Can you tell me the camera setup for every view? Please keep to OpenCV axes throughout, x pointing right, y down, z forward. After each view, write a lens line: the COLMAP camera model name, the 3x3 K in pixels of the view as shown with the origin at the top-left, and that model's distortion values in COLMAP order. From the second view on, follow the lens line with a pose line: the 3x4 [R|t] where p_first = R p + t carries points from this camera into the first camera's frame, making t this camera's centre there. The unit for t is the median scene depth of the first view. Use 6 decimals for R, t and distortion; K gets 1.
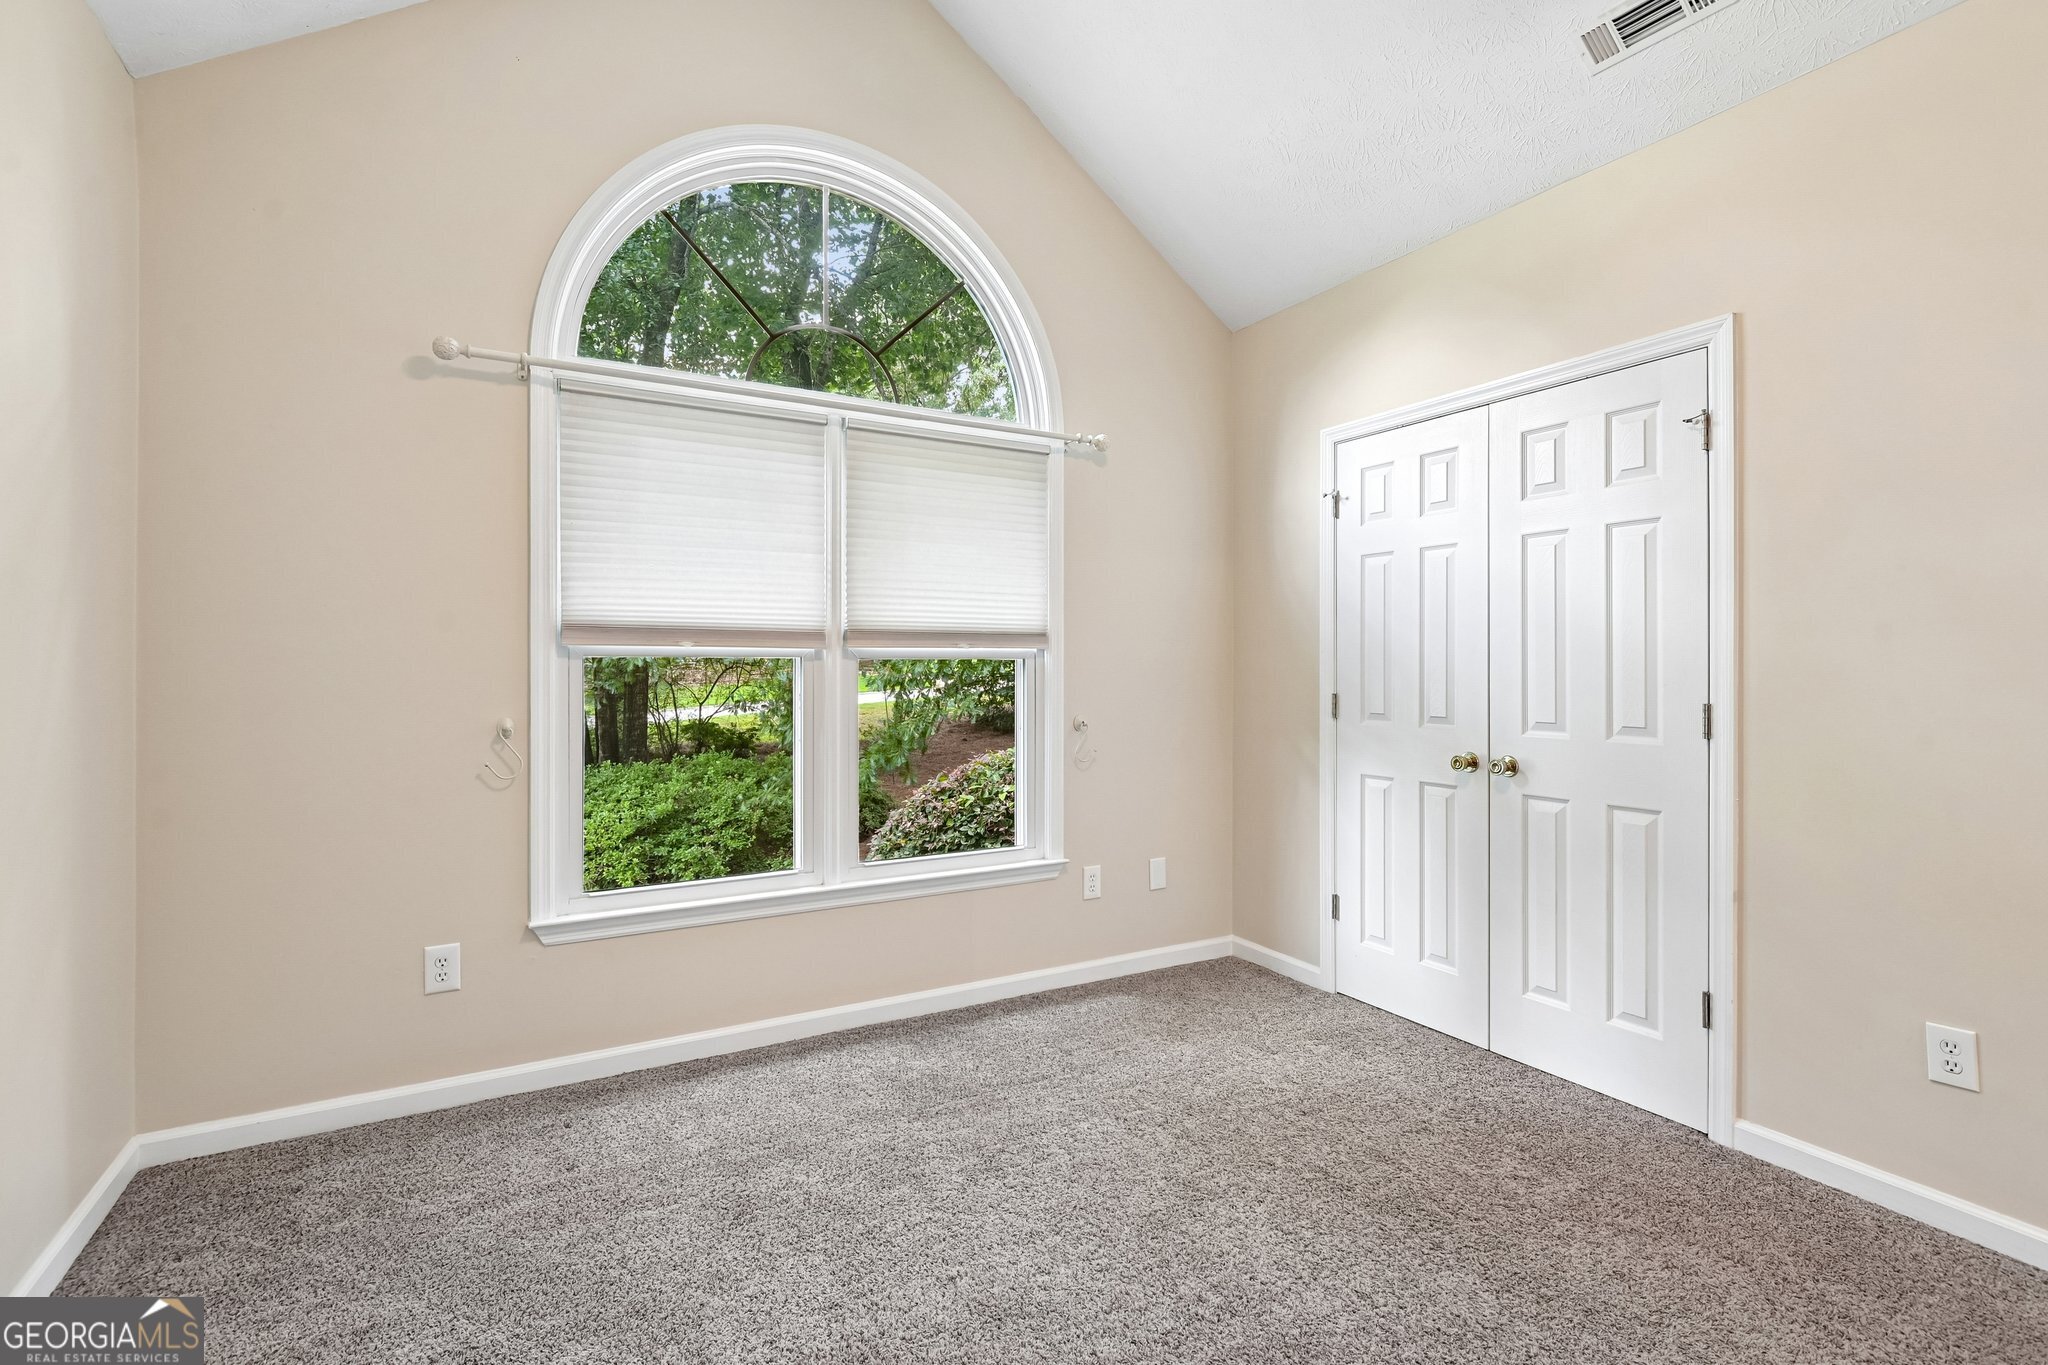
lens RADIAL K [[942.0, 0, 1024.5], [0, 942.0, 665.9], [0, 0, 1]] dist [0.006956, -0.002941]
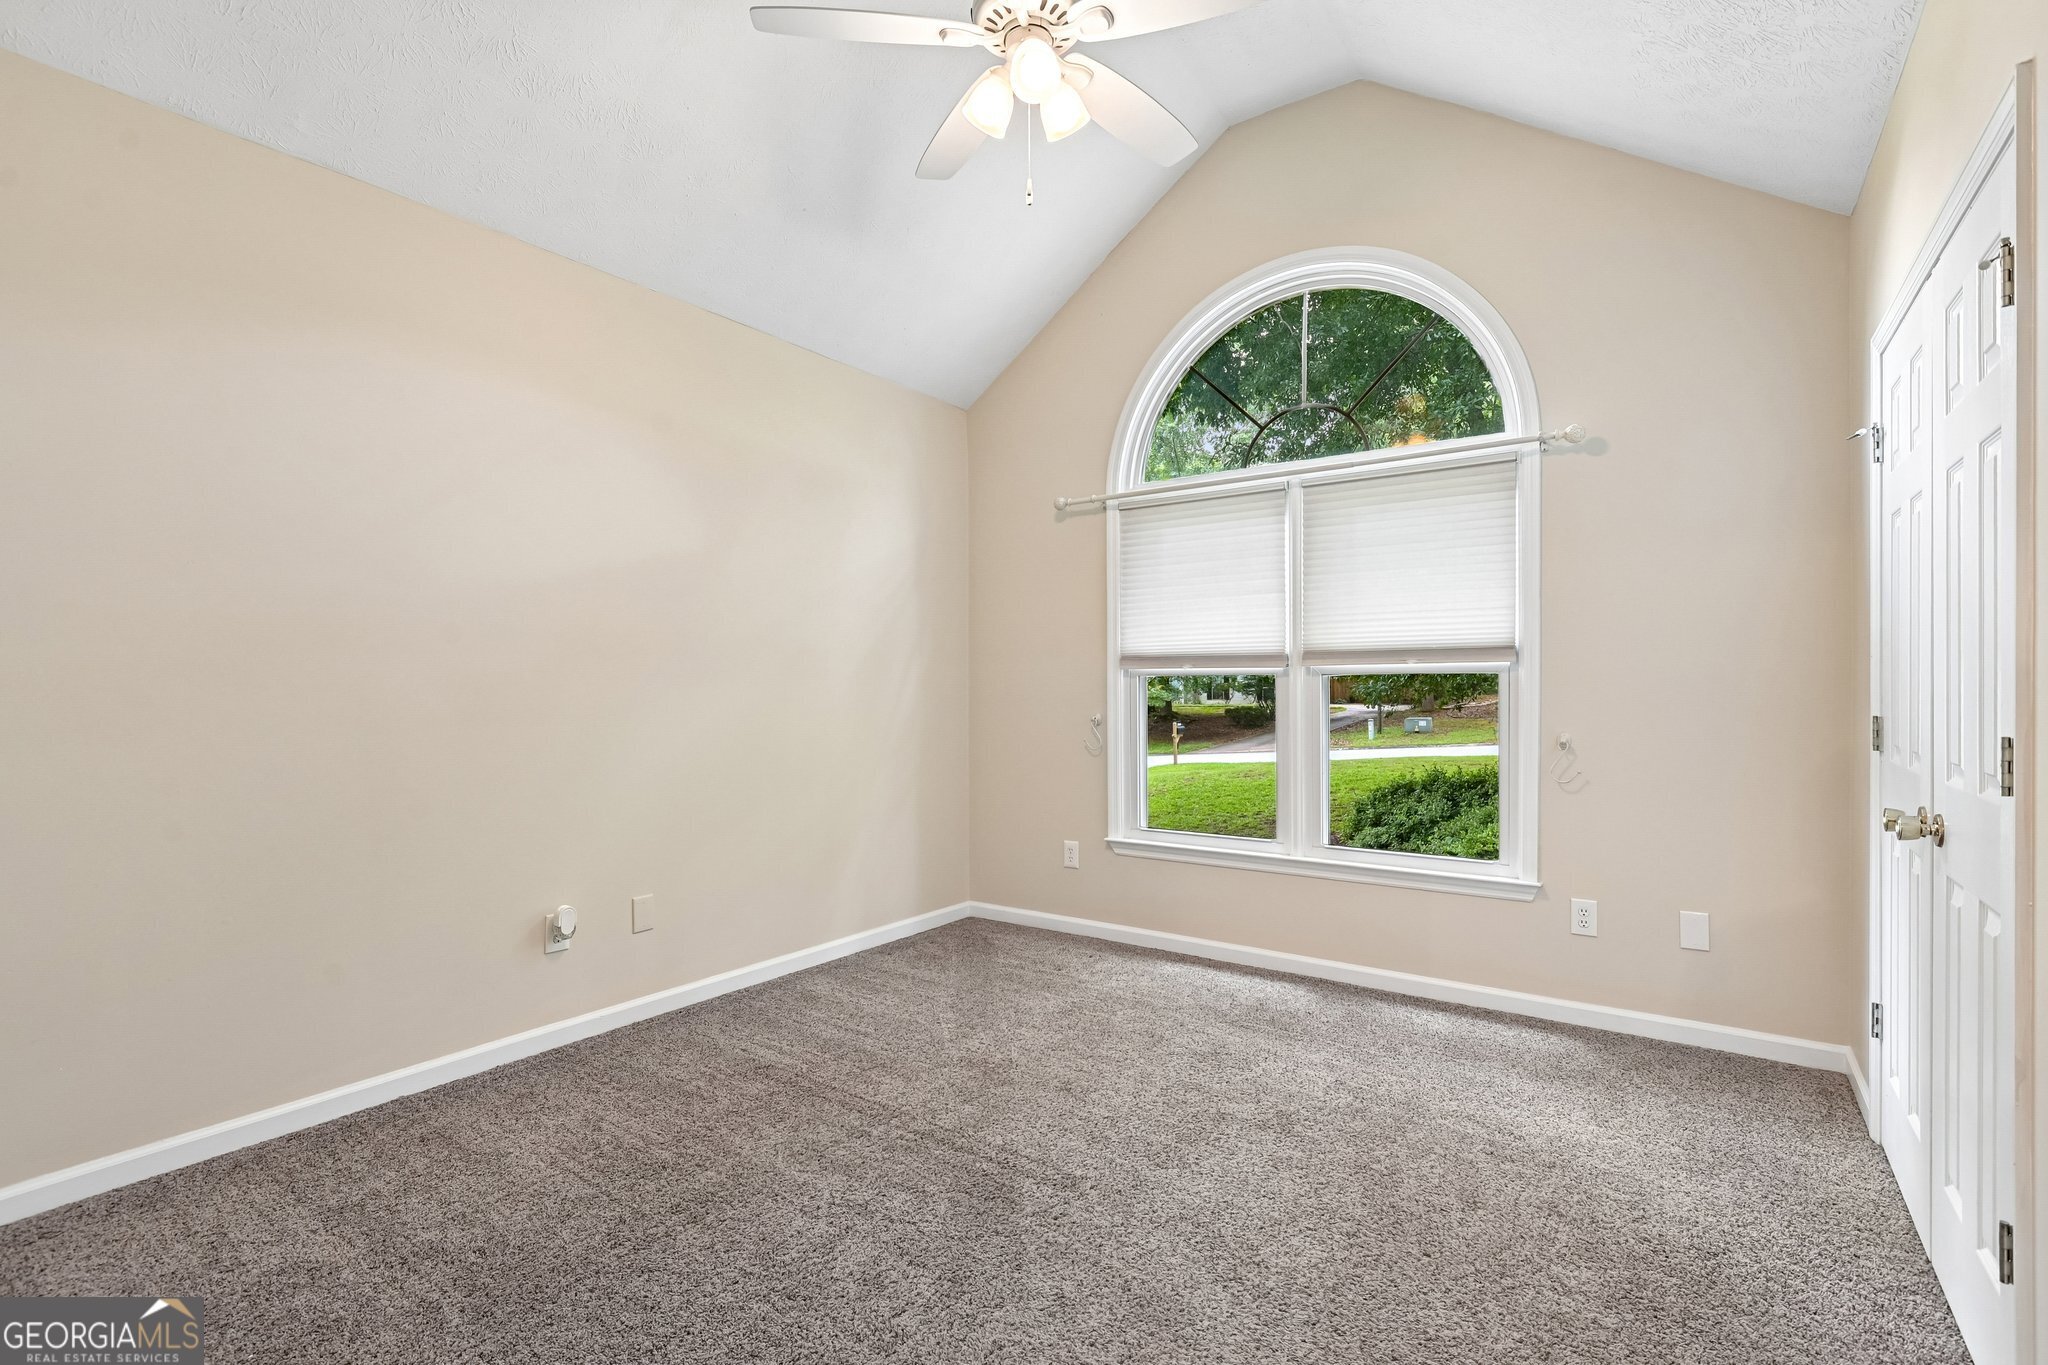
lens RADIAL K [[942.0, 0, 1027.7], [0, 942.0, 690.1], [0, 0, 1]] dist [0.006956, -0.002941]
pose [[0.424258, 0.003523, -0.905535, 0.774878], [0.007253, 0.999947, 0.007288, 0.000109], [0.905512, -0.009660, 0.424210, 0.150102]]
